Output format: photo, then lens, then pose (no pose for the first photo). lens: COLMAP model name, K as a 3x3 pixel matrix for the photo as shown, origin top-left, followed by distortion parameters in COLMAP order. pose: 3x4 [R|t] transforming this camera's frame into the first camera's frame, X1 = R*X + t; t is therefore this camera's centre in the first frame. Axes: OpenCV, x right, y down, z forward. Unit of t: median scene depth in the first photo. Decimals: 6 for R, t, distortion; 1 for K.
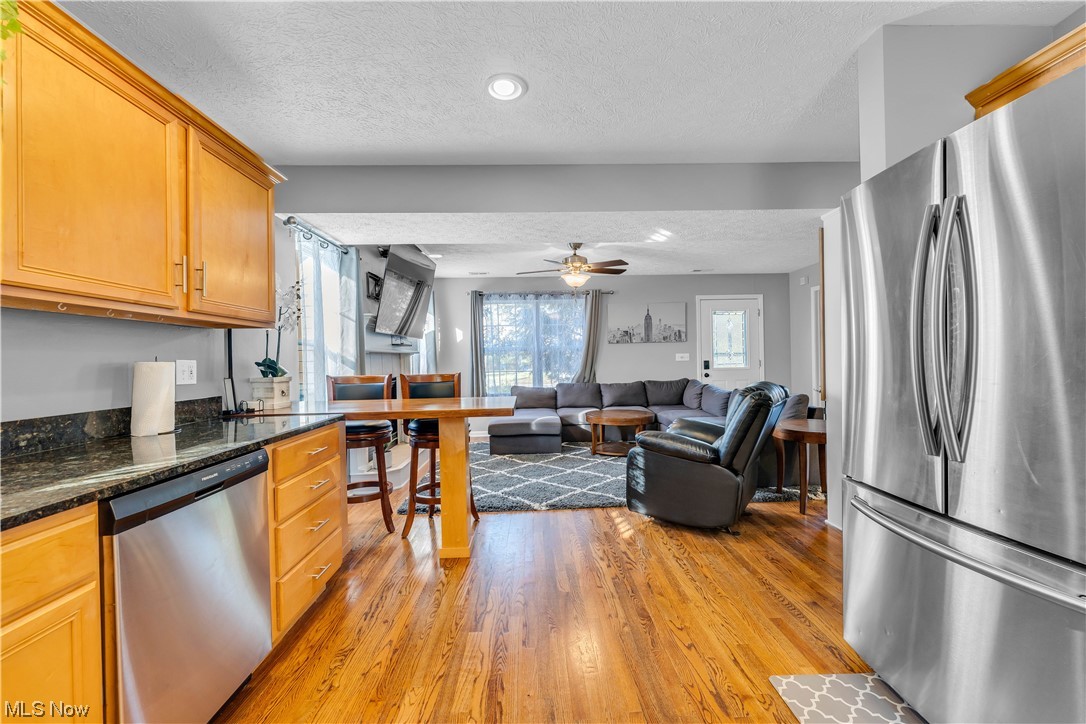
lens RADIAL K [[438.0, 0, 546.6], [0, 438.0, 361.9], [0, 0, 1]] dist [-0.000140, 0.000841]
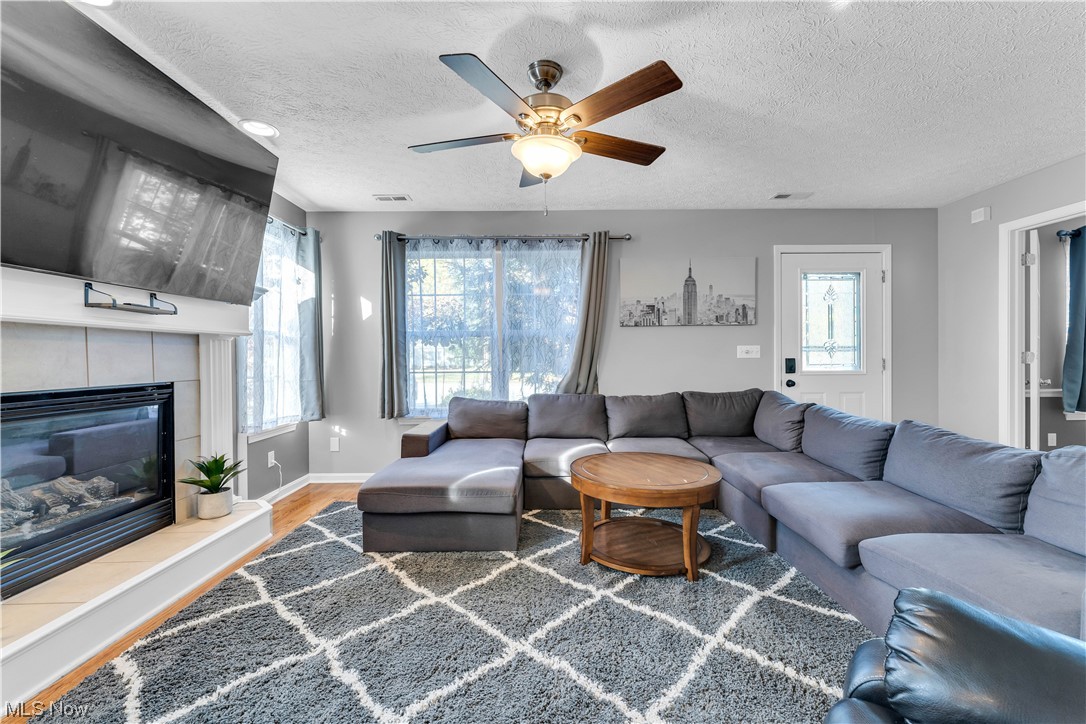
lens RADIAL K [[438.0, 0, 540.6], [0, 438.0, 359.9], [0, 0, 1]] dist [-0.000140, 0.000841]
pose [[0.999252, 0.014025, -0.036029, 0.059798], [-0.013994, 0.999901, 0.001113, 0.003409], [0.036041, -0.000608, 0.999350, 0.437240]]
